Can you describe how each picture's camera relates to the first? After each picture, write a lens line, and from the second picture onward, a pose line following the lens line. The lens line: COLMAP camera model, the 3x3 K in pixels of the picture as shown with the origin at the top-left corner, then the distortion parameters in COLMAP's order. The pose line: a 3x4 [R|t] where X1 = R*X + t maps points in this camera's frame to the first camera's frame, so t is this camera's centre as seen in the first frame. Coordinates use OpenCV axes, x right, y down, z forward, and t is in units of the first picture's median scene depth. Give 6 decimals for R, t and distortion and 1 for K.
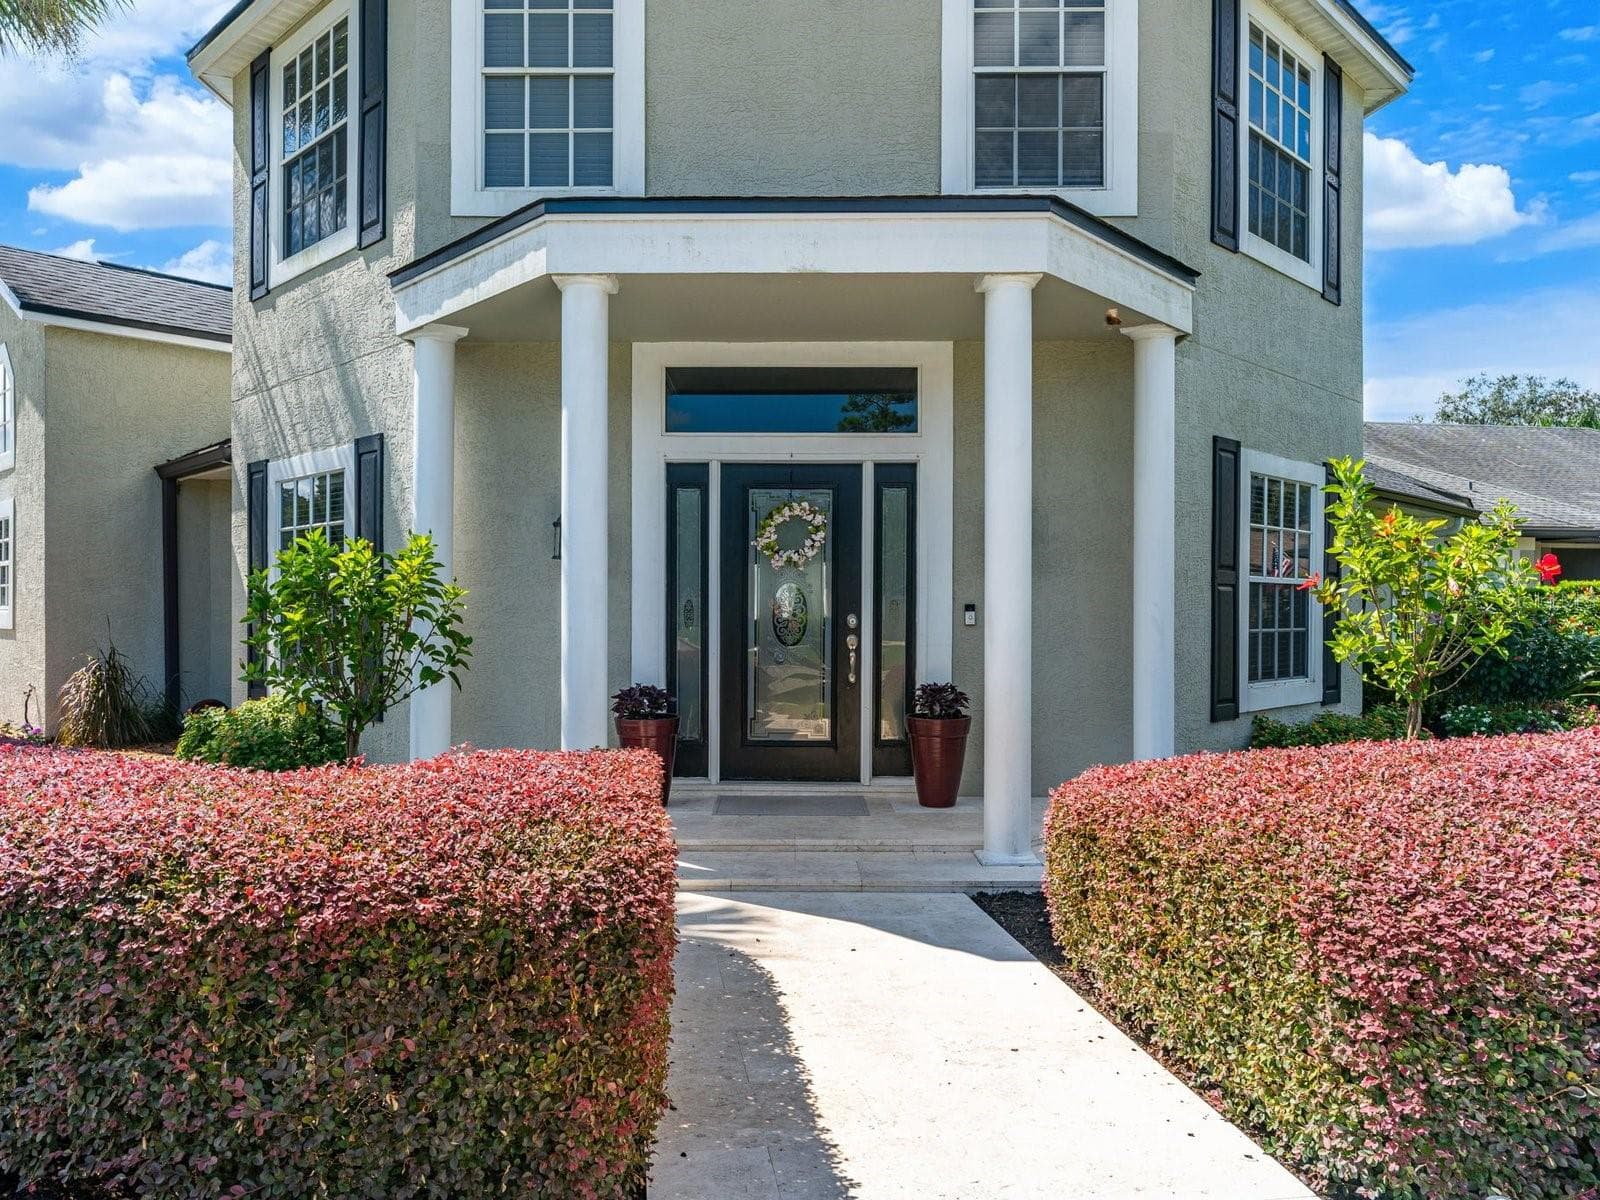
lens RADIAL K [[1585.2, 0, 796.4], [0, 1585.2, 490.6], [0, 0, 1]] dist [-0.007126, -0.001717]
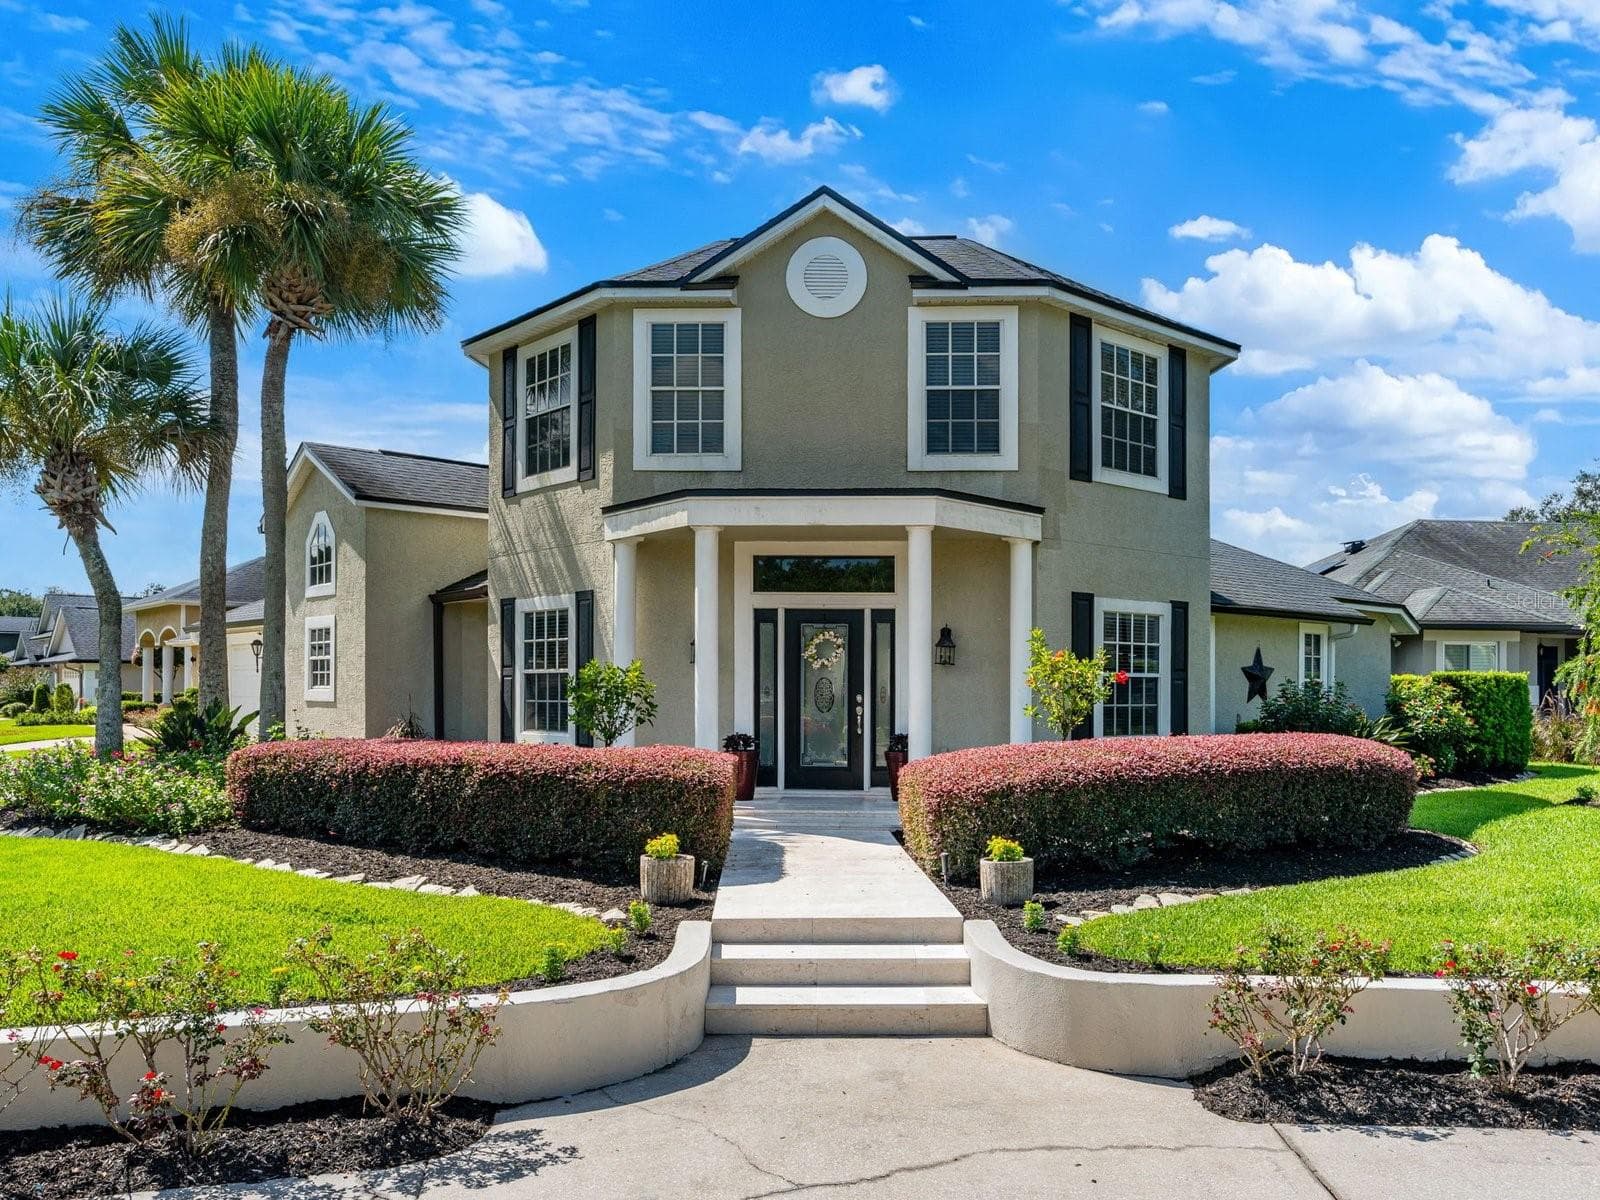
lens RADIAL K [[1263.7, 0, 800.0], [0, 1263.7, 600.0], [0, 0, 1]] dist [-0.007408, -0.004260]
pose [[0.997950, -0.000001, -0.064001, 0.059294], [0.000264, 0.999992, 0.004100, -0.032864], [0.064000, -0.004109, 0.997941, -0.401432]]
